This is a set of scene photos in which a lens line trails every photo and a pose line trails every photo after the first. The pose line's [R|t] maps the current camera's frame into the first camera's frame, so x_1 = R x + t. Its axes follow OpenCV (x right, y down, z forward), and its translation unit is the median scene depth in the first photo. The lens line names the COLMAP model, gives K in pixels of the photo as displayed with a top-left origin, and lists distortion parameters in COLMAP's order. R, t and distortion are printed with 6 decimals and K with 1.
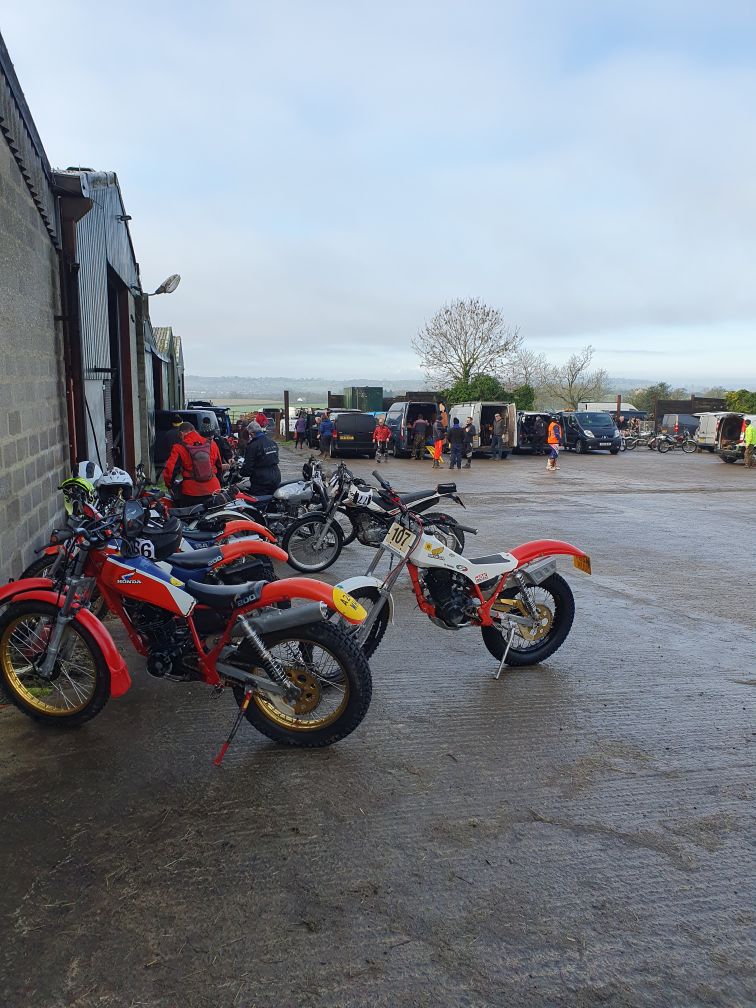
lens RADIAL K [[773.7, 0, 379.2], [0, 773.7, 505.0], [0, 0, 1]] dist [0.026998, -0.004238]
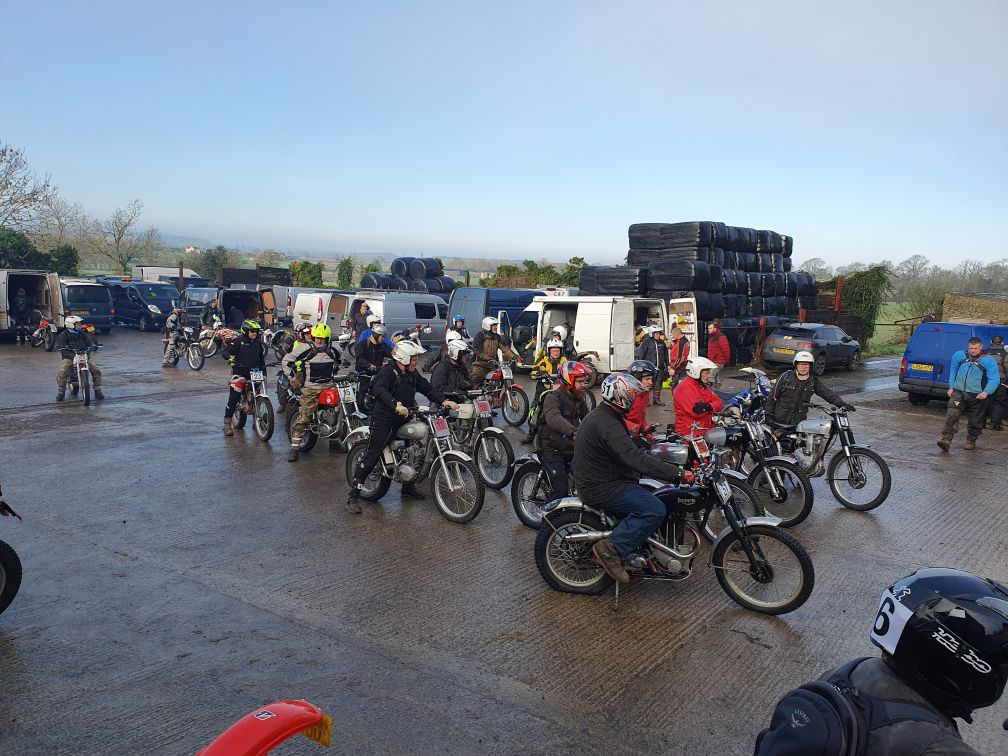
lens RADIAL K [[773.7, 0, 498.7], [0, 773.7, 380.6], [0, 0, 1]] dist [0.026998, -0.004238]
pose [[0.768605, -0.060423, 0.636864, 0.004347], [0.047092, 0.998172, 0.037869, -0.025564], [-0.637988, 0.000885, 0.770046, 0.071764]]
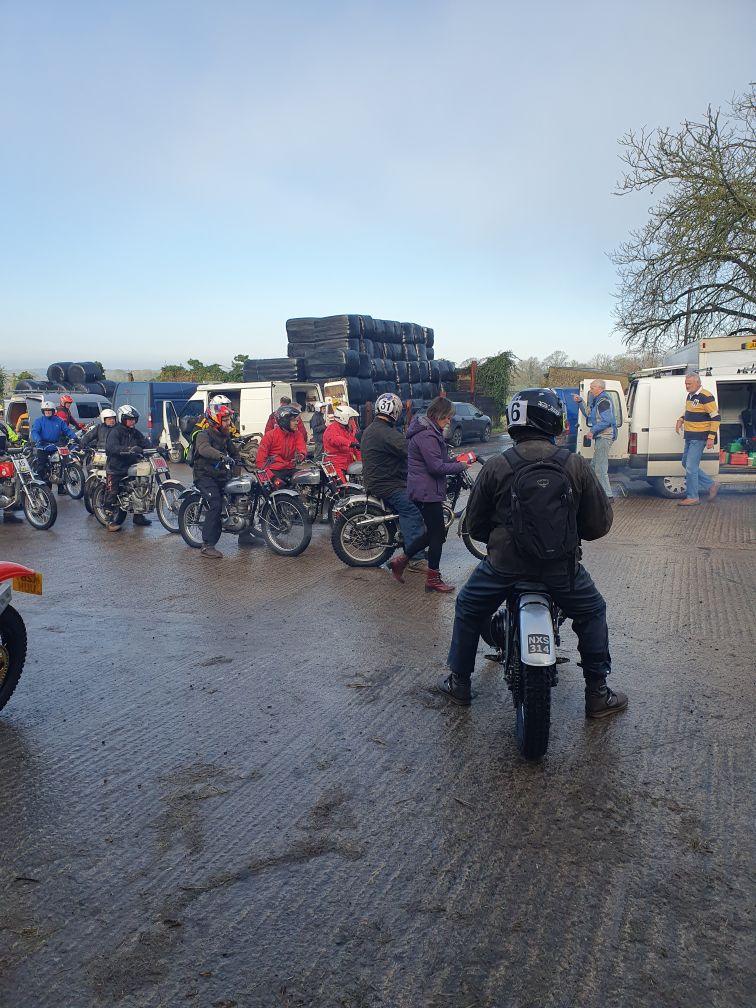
lens RADIAL K [[773.7, 0, 380.1], [0, 773.7, 507.3], [0, 0, 1]] dist [0.026998, -0.004238]
pose [[0.575040, -0.133873, 0.807098, -0.027429], [0.114075, 0.990004, 0.082936, -0.004830], [-0.810133, 0.044378, 0.584563, 0.029748]]
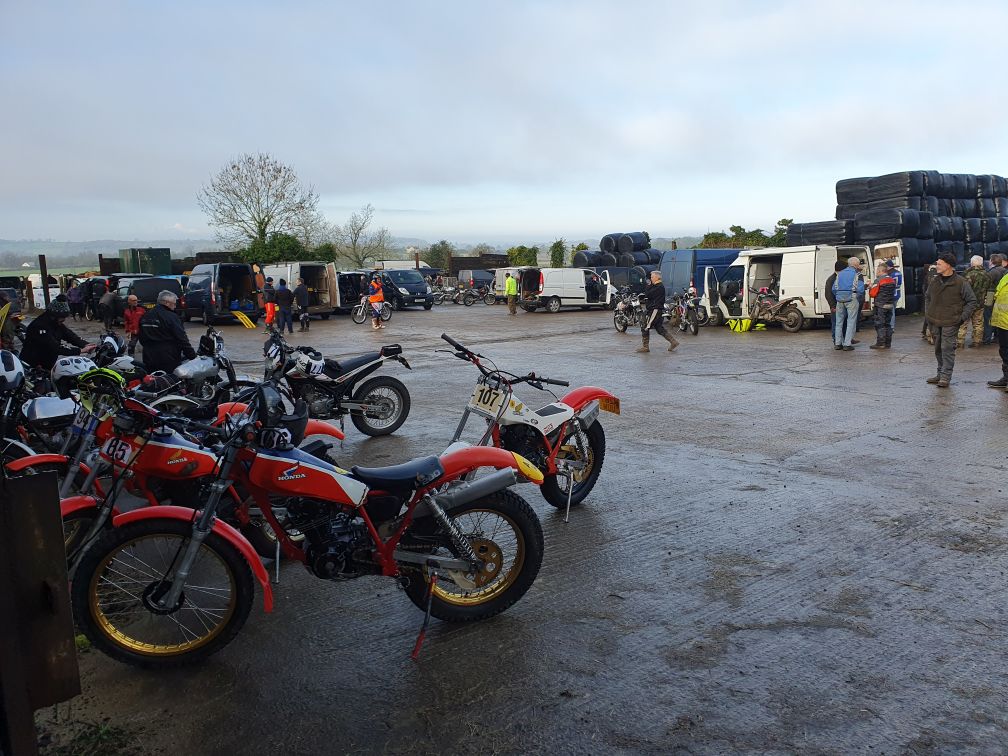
lens RADIAL K [[773.7, 0, 521.0], [0, 773.7, 367.7], [0, 0, 1]] dist [0.026998, -0.004238]
pose [[0.895082, -0.088046, 0.437121, -0.047858], [0.085703, 0.996004, 0.025127, -0.002406], [-0.437587, 0.014972, 0.899051, 0.010763]]
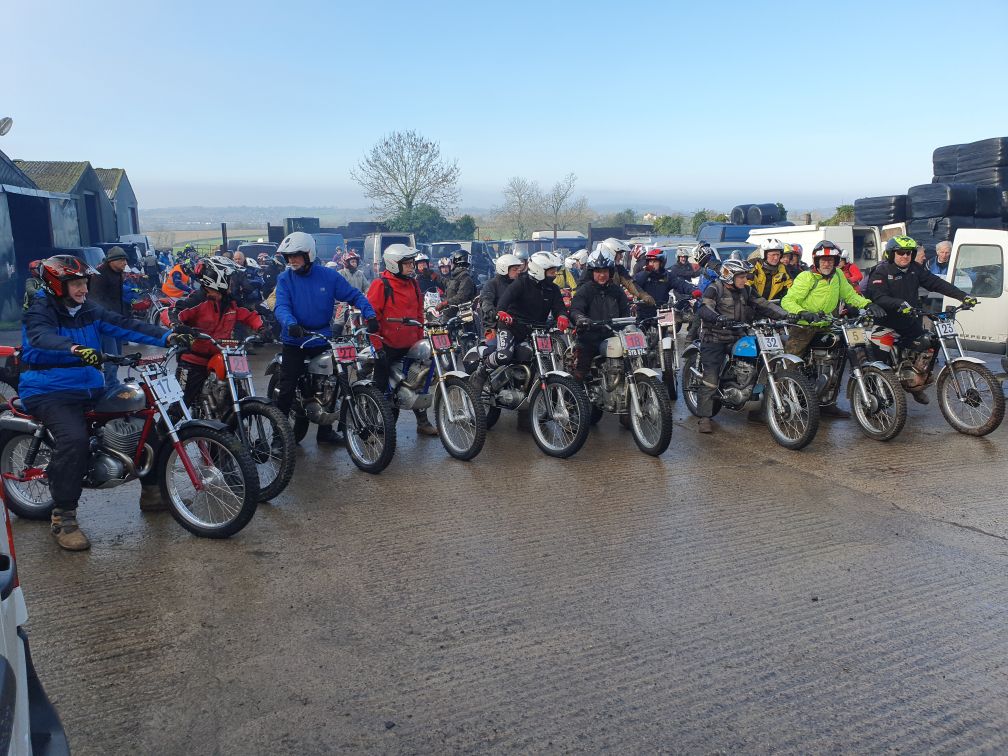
lens RADIAL K [[773.7, 0, 500.9], [0, 773.7, 370.7], [0, 0, 1]] dist [0.026998, -0.004238]
pose [[0.991074, -0.039143, 0.127438, 0.132100], [0.033004, 0.998207, 0.049933, 0.006480], [-0.129164, -0.045282, 0.990589, -0.074349]]
